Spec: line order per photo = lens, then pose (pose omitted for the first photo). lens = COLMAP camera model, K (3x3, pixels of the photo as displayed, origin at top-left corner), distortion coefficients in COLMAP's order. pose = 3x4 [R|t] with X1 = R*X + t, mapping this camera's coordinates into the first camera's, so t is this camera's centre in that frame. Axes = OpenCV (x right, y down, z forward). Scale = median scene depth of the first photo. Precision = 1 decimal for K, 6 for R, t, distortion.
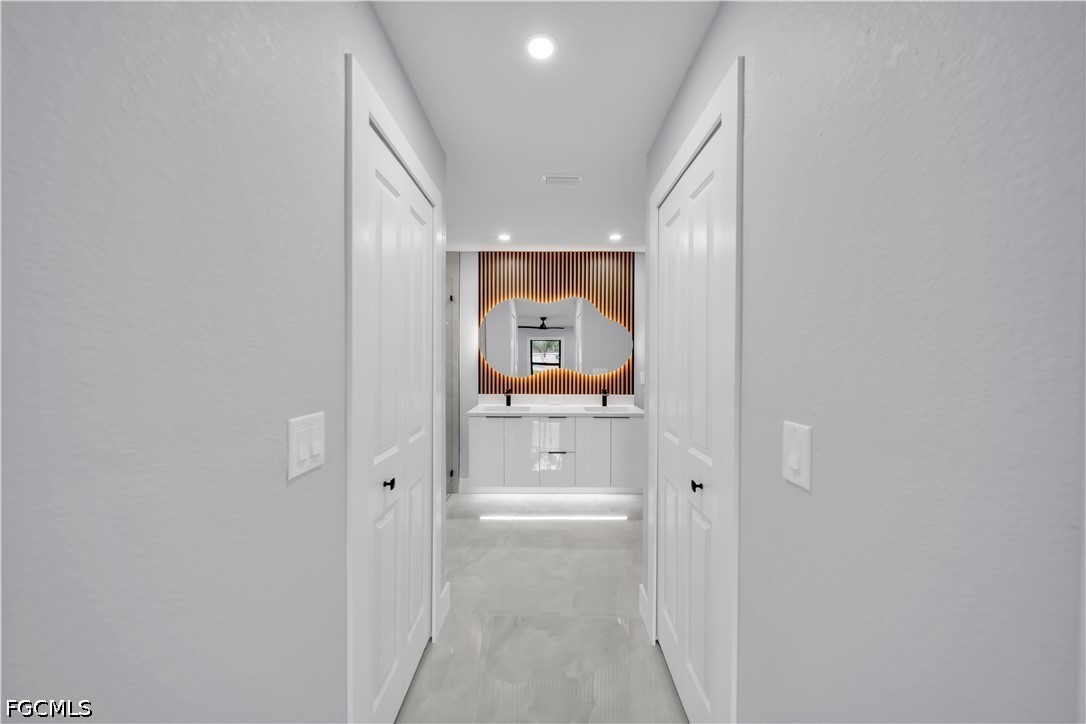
lens RADIAL K [[377.4, 0, 545.2], [0, 377.4, 362.4], [0, 0, 1]] dist [-0.000592, -0.000114]
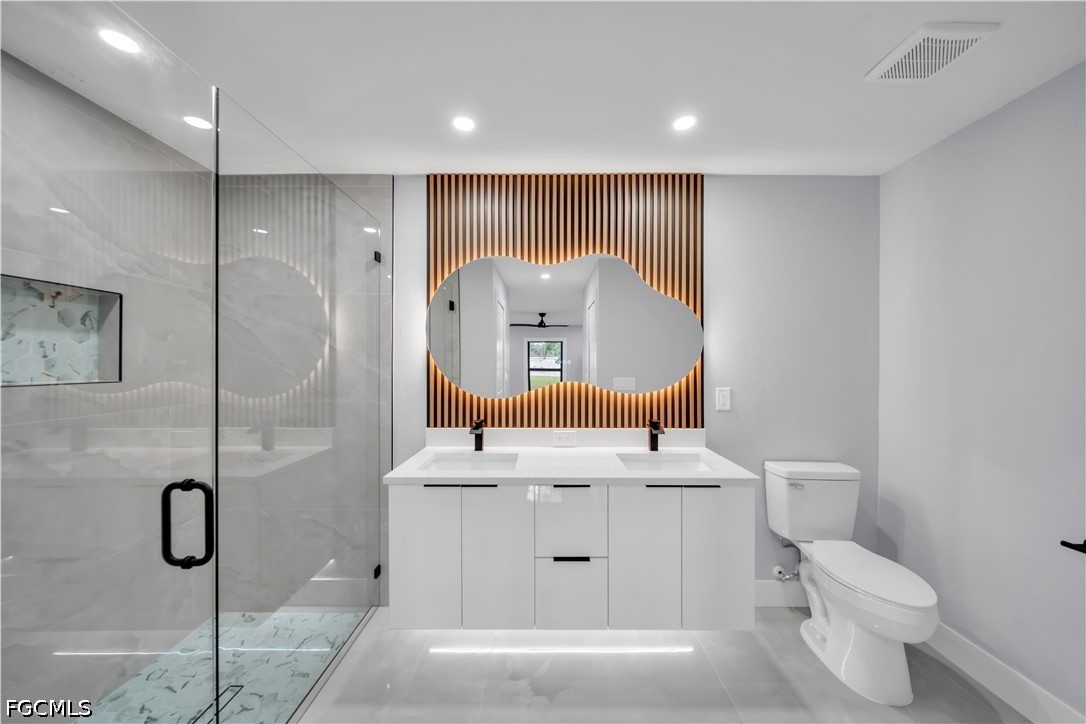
lens RADIAL K [[377.4, 0, 545.2], [0, 377.4, 362.4], [0, 0, 1]] dist [-0.000592, -0.000114]
pose [[0.999994, -0.002850, 0.001742, -0.001452], [0.002871, 0.999925, -0.011866, -0.006117], [-0.001708, 0.011871, 0.999928, 0.438951]]
